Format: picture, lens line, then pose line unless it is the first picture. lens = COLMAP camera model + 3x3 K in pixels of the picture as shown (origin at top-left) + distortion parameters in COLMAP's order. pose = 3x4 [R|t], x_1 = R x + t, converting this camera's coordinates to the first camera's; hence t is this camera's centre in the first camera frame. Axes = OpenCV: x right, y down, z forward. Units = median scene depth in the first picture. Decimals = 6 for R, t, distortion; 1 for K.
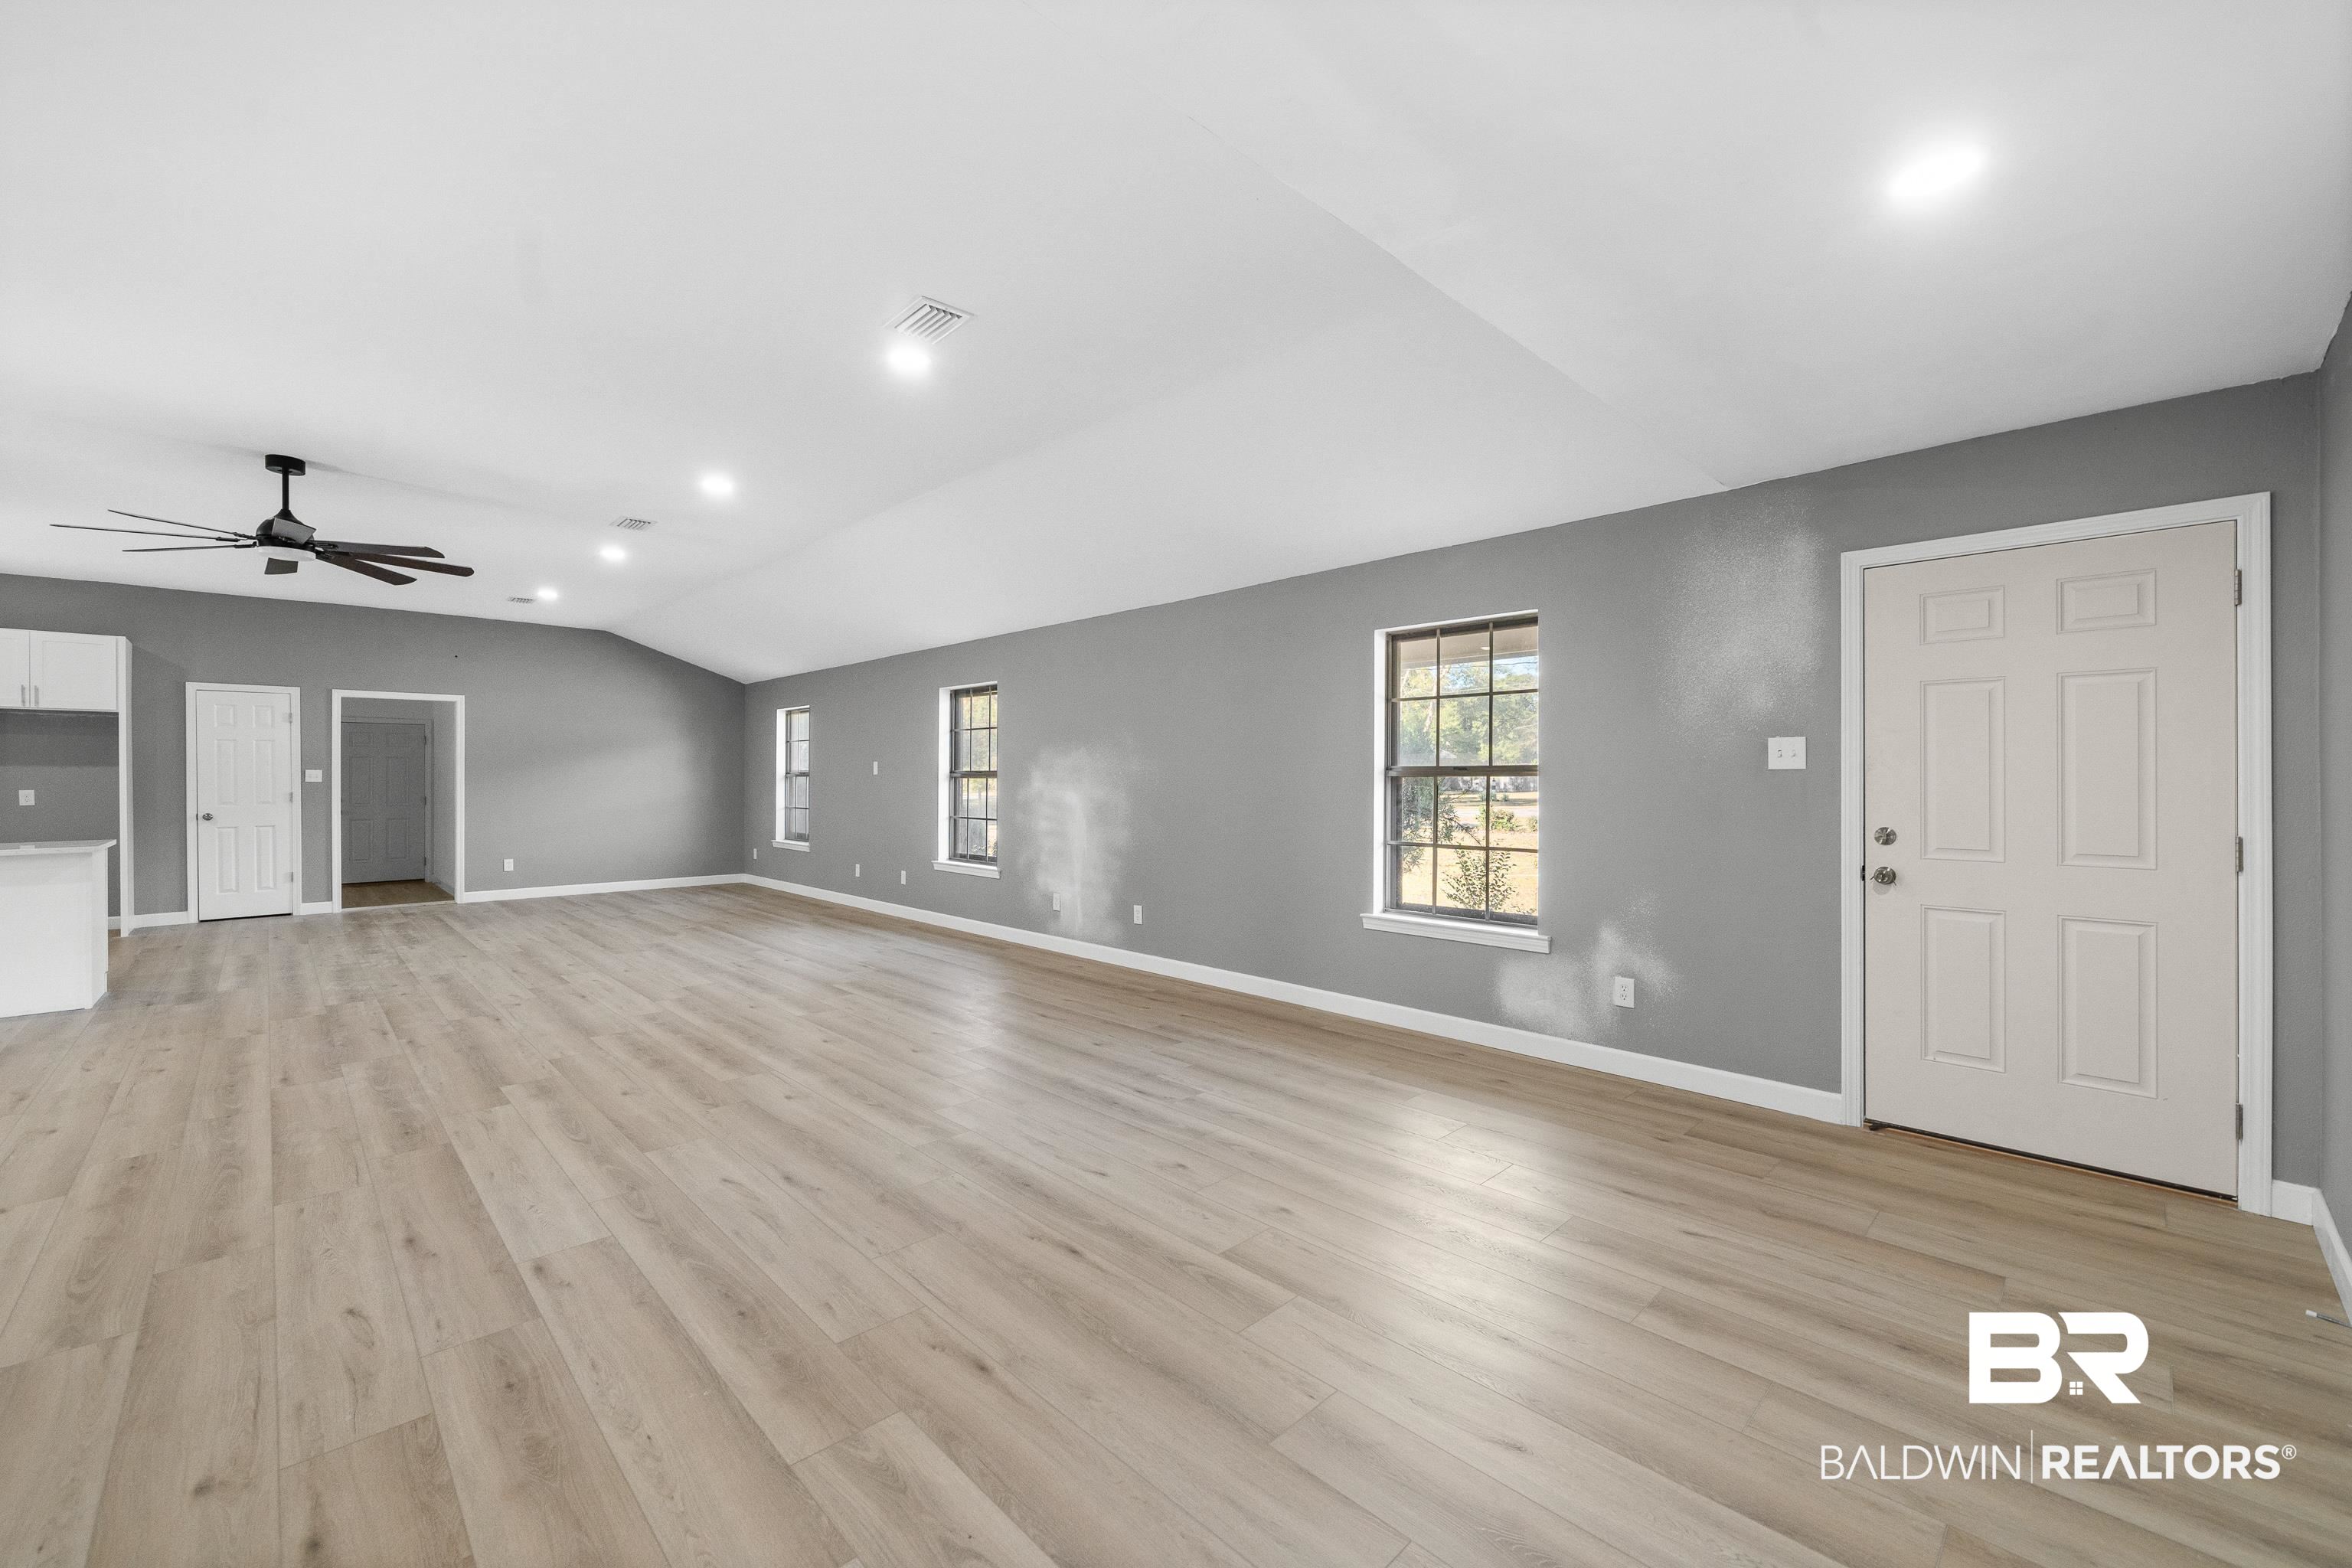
lens RADIAL K [[939.8, 0, 1175.3], [0, 939.8, 776.4], [0, 0, 1]] dist [-0.004307, 0.000189]
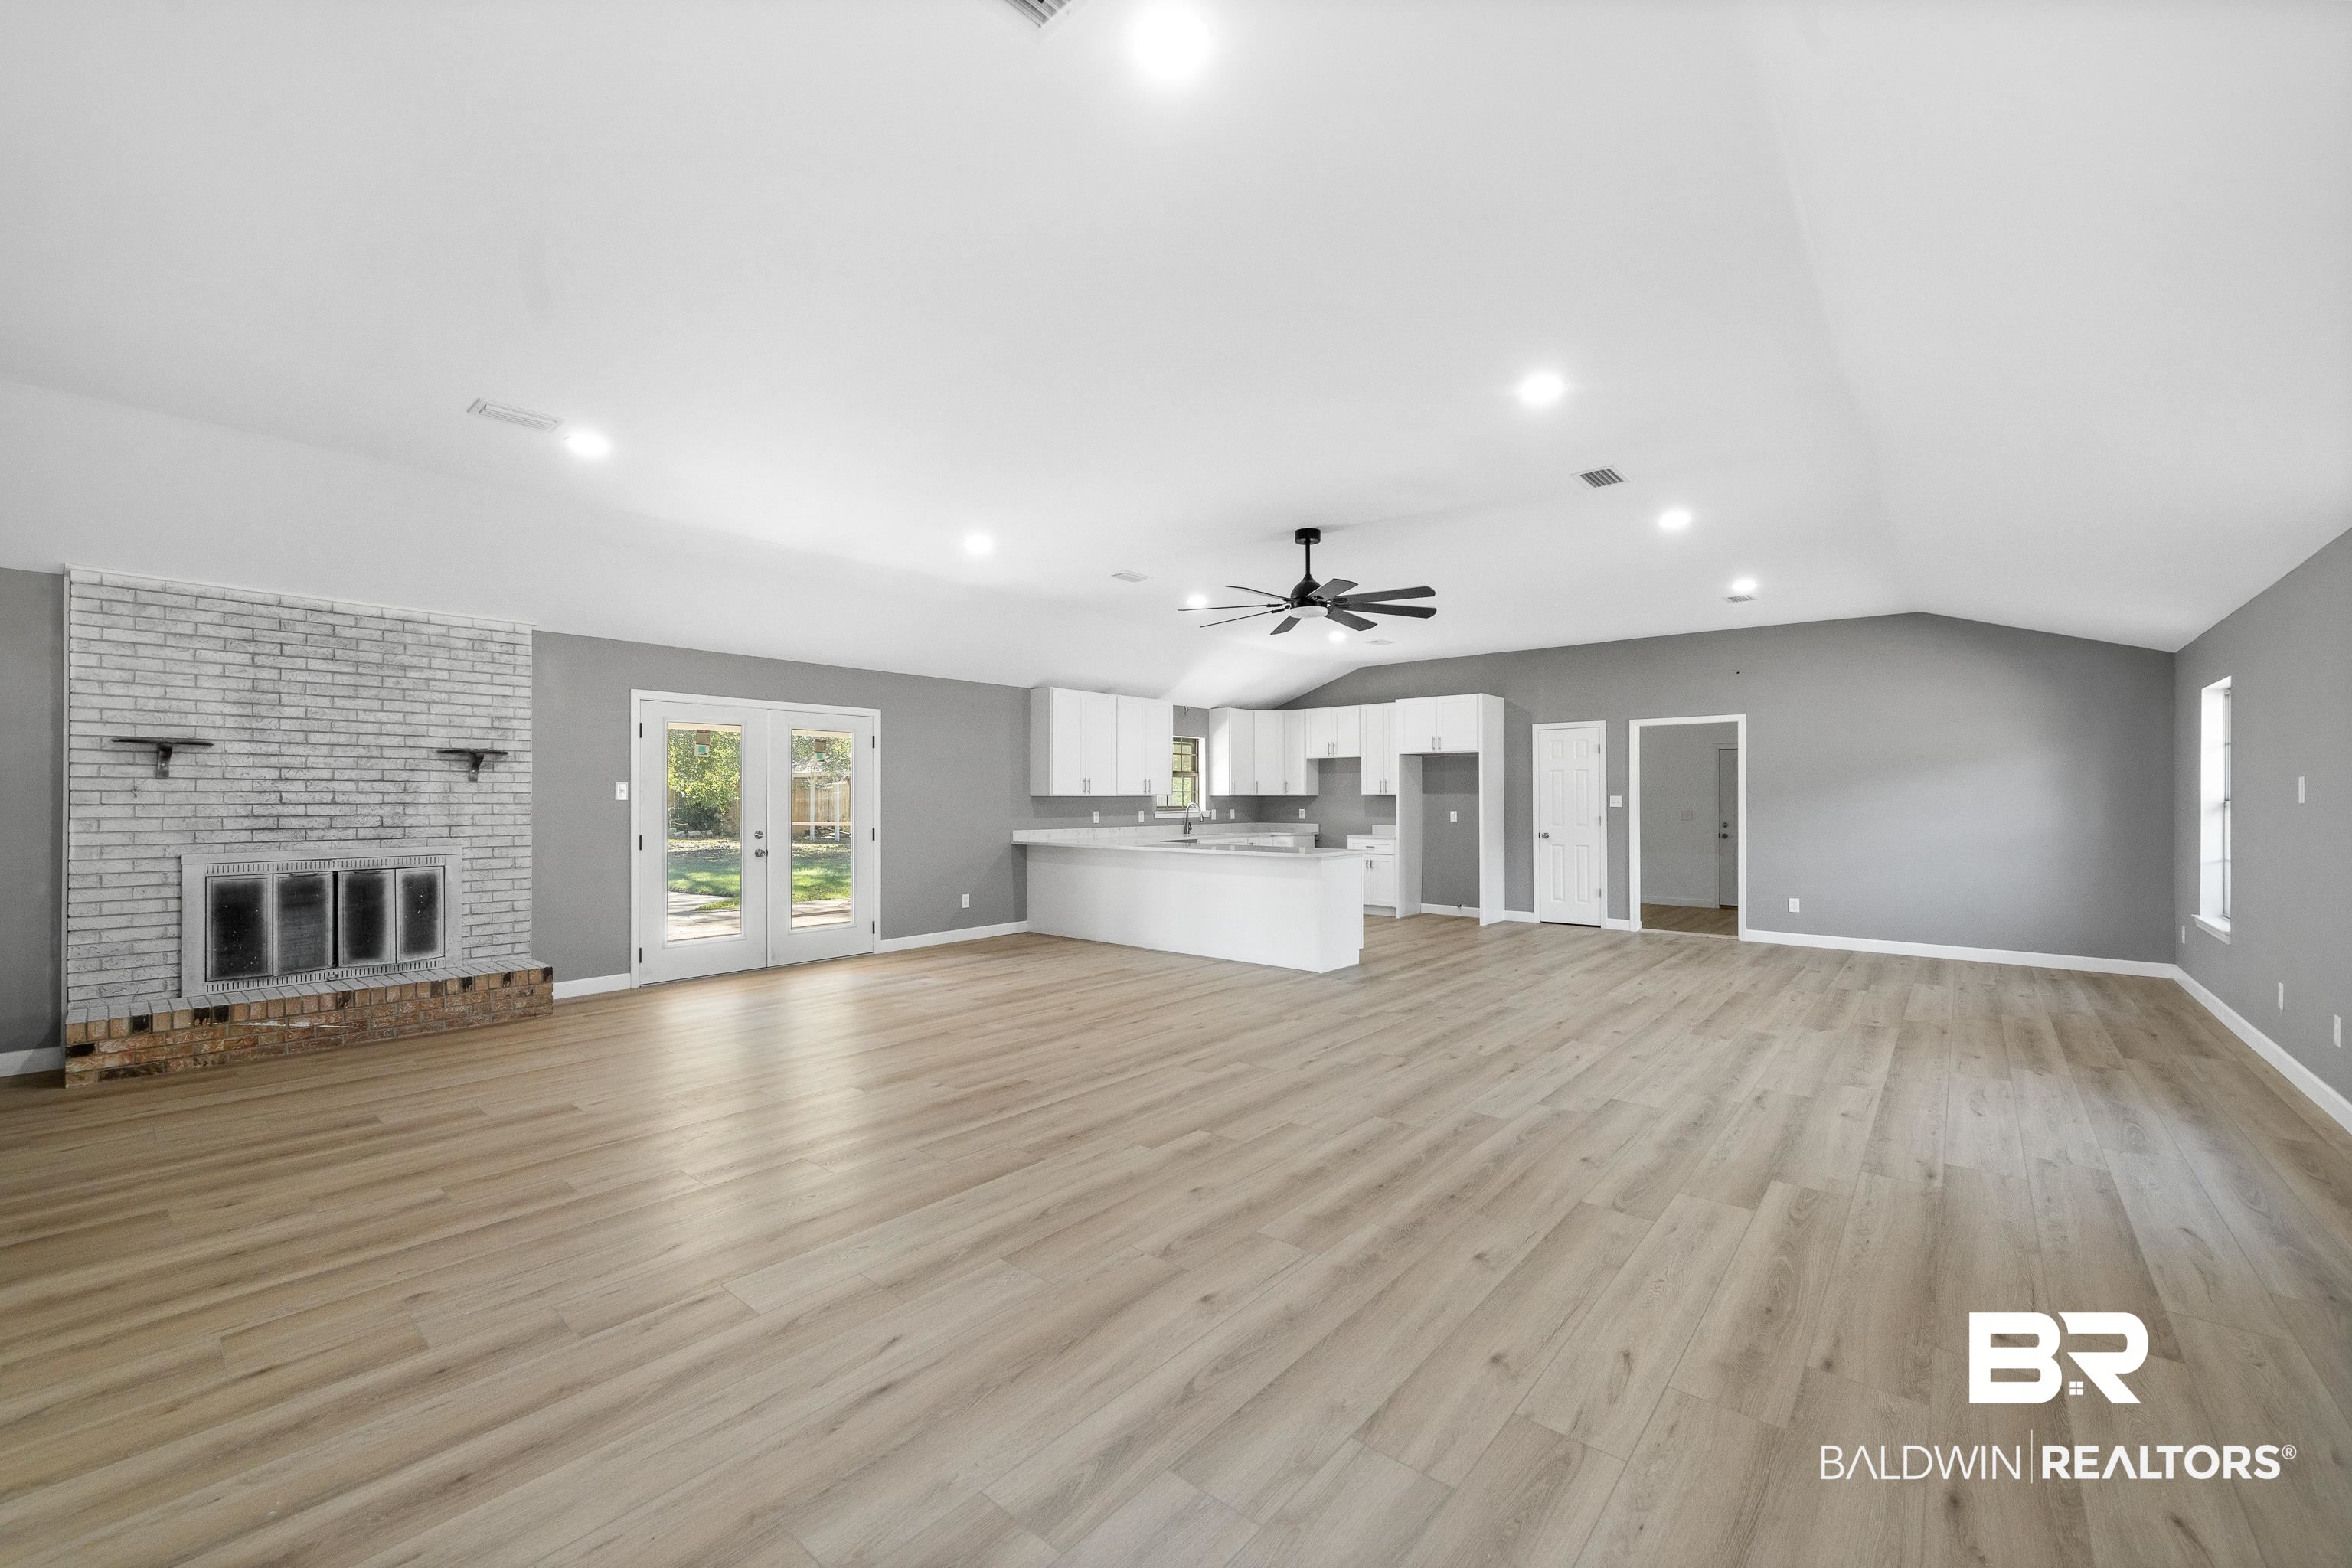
lens RADIAL K [[936.2, 0, 1178.1], [0, 936.2, 793.6], [0, 0, 1]] dist [-0.000413, 0.000035]
pose [[0.100048, -0.004200, -0.994974, 0.136951], [-0.001998, 0.999988, -0.004422, -0.005163], [0.994981, 0.002431, 0.100039, 0.517796]]
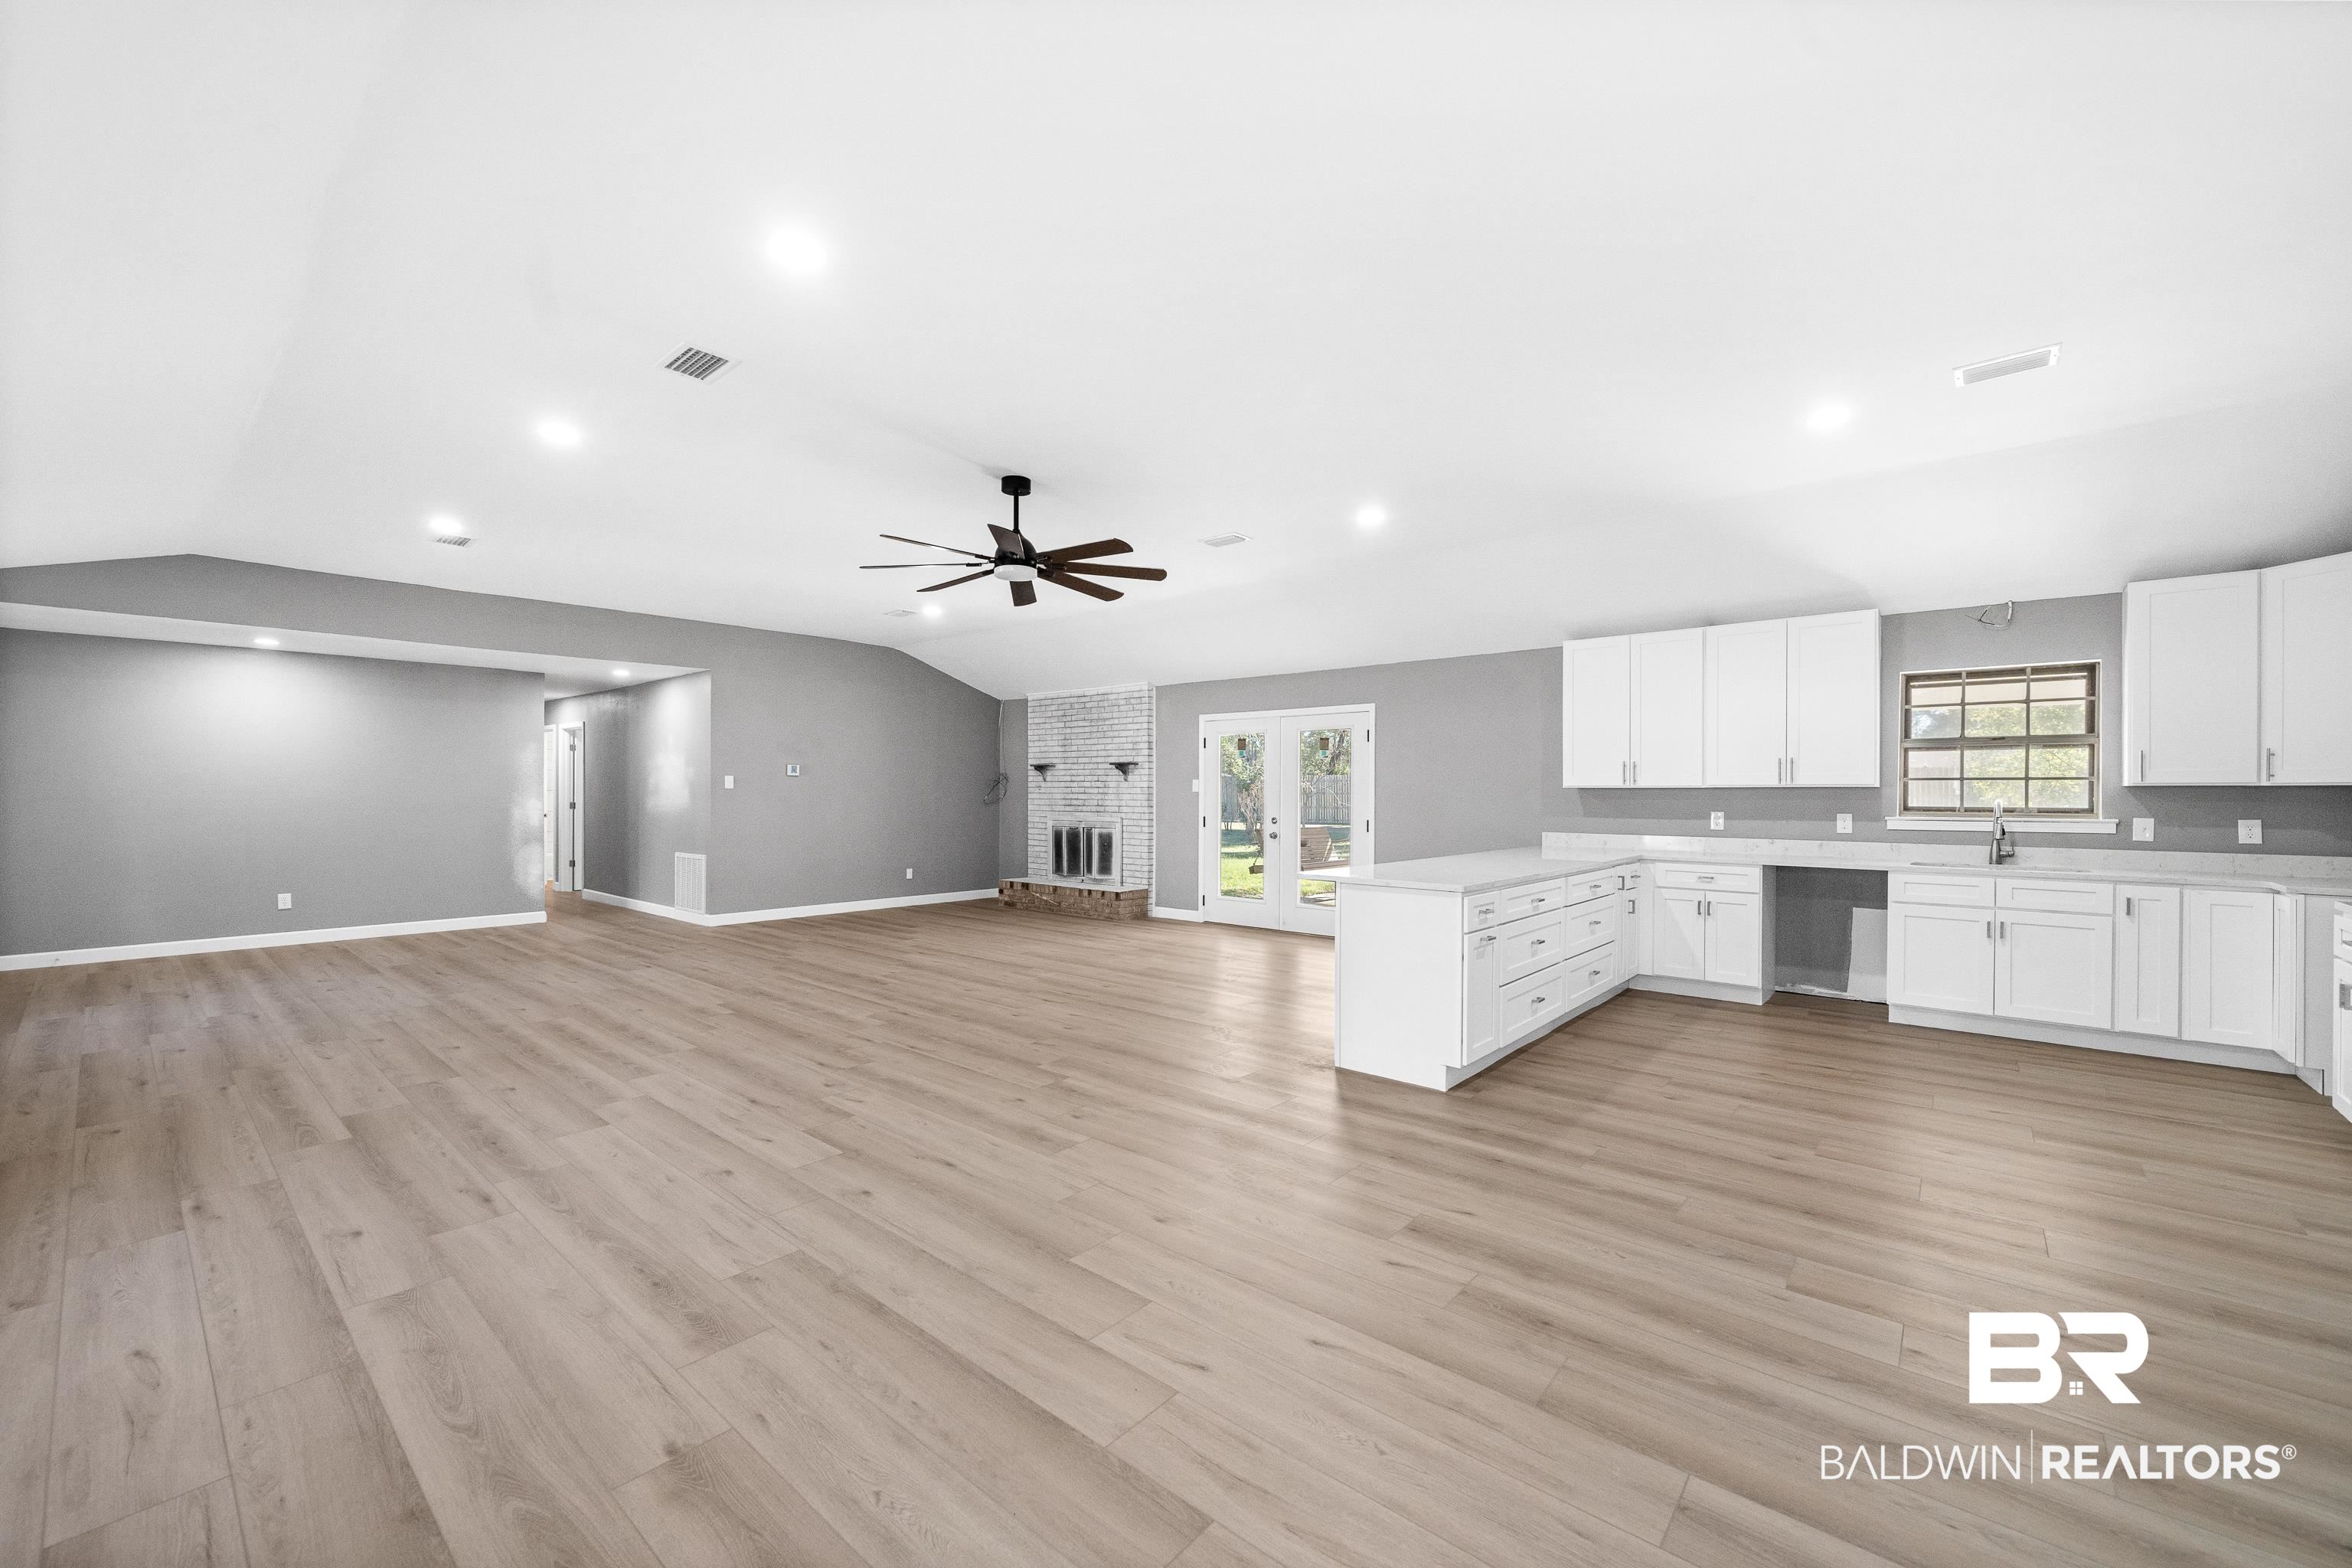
lens RADIAL K [[921.3, 0, 1176.2], [0, 921.3, 799.8], [0, 0, 1]] dist [-0.002597, -0.000171]
pose [[-0.995661, -0.001907, -0.093030, -0.738244], [-0.002836, 0.999947, 0.009854, -0.003128], [0.093007, 0.010075, -0.995615, 1.438599]]
